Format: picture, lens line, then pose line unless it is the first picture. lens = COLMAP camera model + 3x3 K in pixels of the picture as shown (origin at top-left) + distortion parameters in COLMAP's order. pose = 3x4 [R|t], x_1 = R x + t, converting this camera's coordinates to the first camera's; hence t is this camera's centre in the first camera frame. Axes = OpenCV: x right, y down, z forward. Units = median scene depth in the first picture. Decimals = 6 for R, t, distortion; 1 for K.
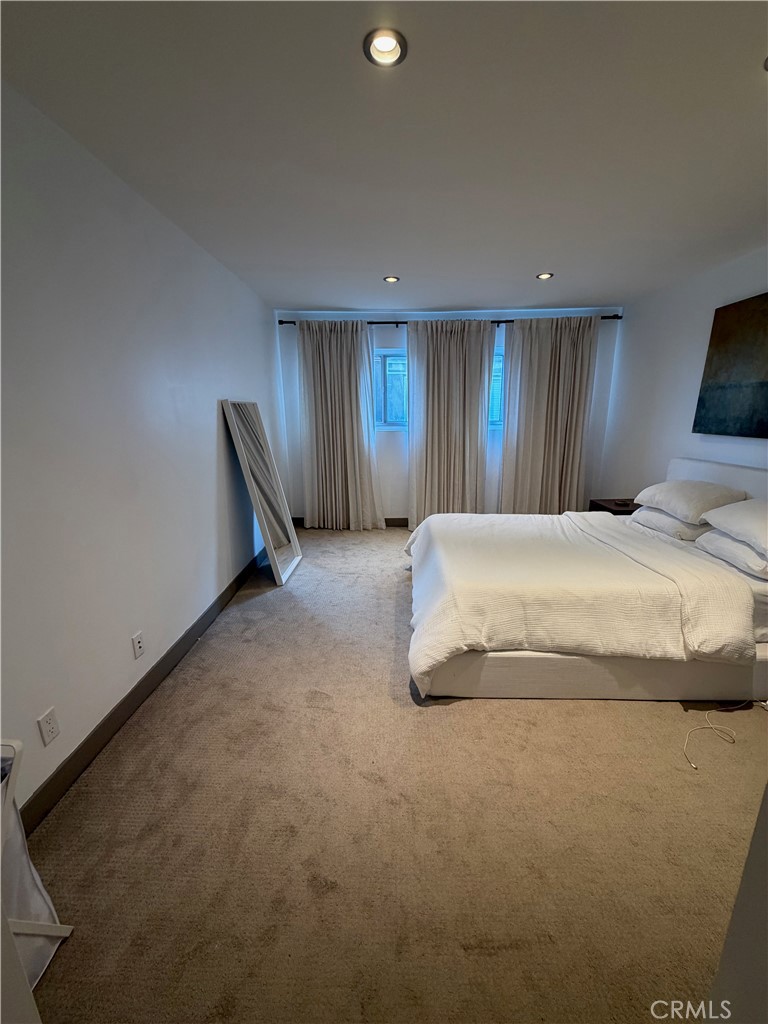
lens RADIAL K [[409.5, 0, 381.4], [0, 409.5, 511.0], [0, 0, 1]] dist [0.000026, -0.000939]
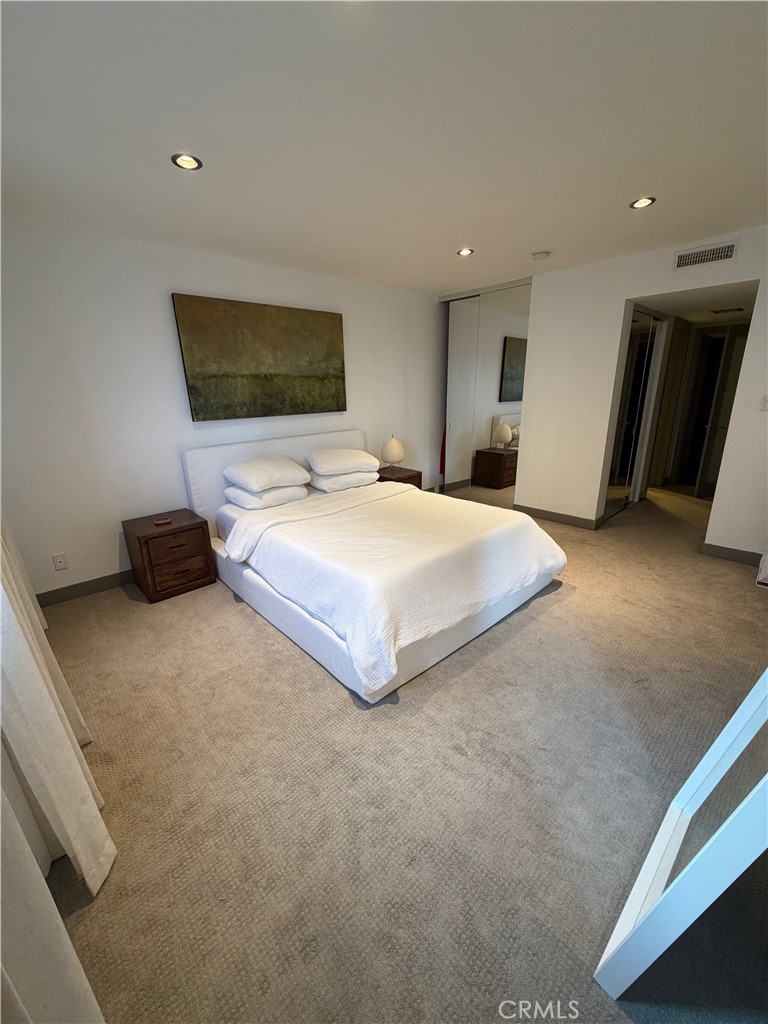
lens RADIAL K [[409.5, 0, 383.9], [0, 409.5, 512.4], [0, 0, 1]] dist [0.000026, -0.000939]
pose [[-0.701750, -0.183569, 0.688367, -0.278131], [0.199245, 0.877106, 0.437020, -0.343350], [-0.683994, 0.443833, -0.578934, 1.373774]]
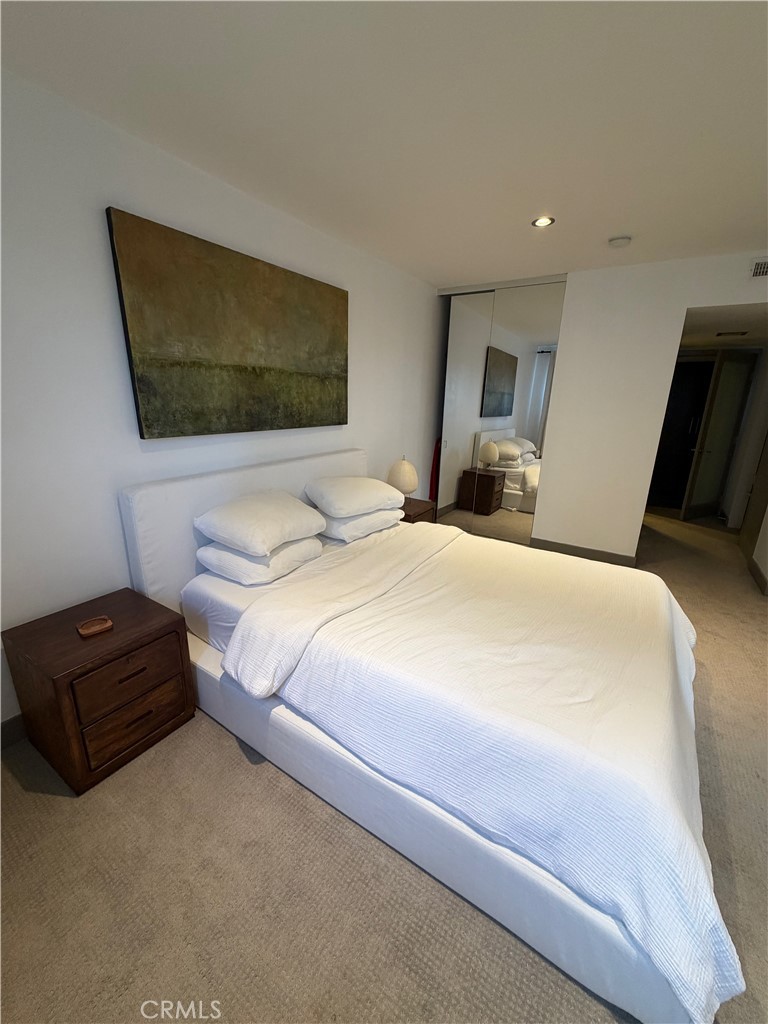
lens RADIAL K [[409.5, 0, 384.3], [0, 409.5, 511.6], [0, 0, 1]] dist [0.000026, -0.000939]
pose [[-0.856617, -0.149978, 0.493673, 0.182328], [0.108961, 0.882655, 0.457218, -0.330303], [-0.504316, 0.445452, -0.739756, 1.316317]]
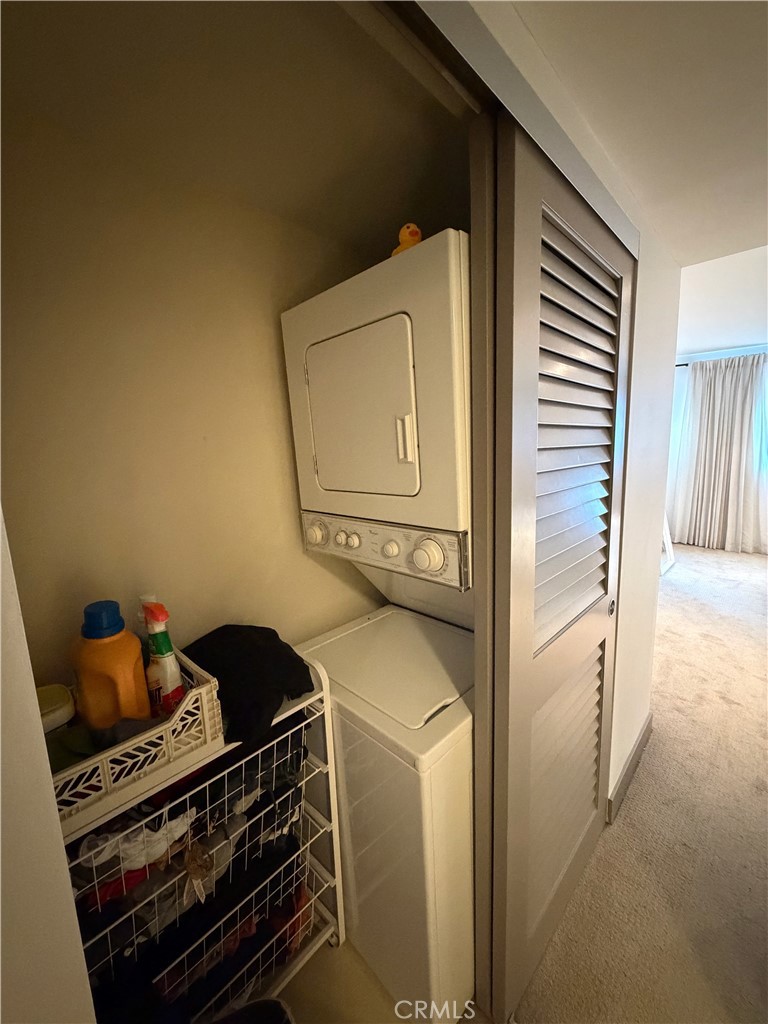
lens RADIAL K [[409.5, 0, 385.5], [0, 409.5, 508.9], [0, 0, 1]] dist [0.000026, -0.000939]
pose [[0.744562, 0.086970, -0.661863, -0.059400], [-0.135573, 0.990515, -0.022357, 0.126039], [0.653641, 0.106377, 0.749291, -0.542466]]
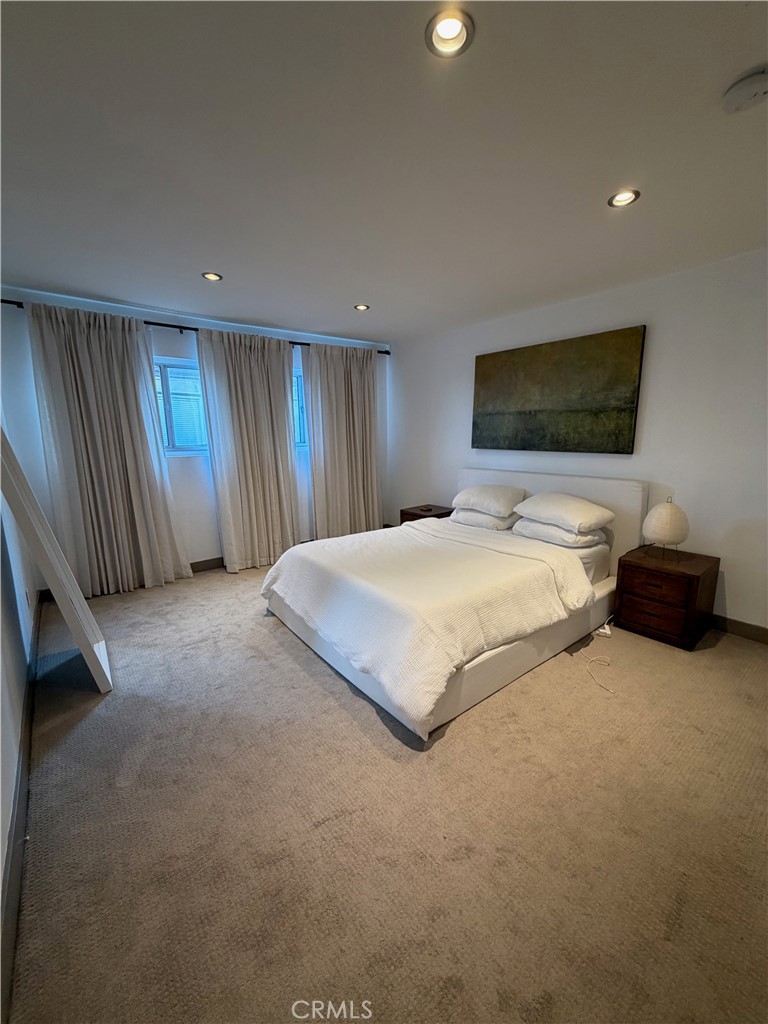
lens RADIAL K [[409.5, 0, 385.4], [0, 409.5, 512.3], [0, 0, 1]] dist [0.000026, -0.000939]
pose [[0.768742, -0.124907, 0.627243, -0.293566], [0.155660, 0.987793, 0.005930, -0.041870], [-0.620327, 0.093078, 0.778801, 0.180515]]
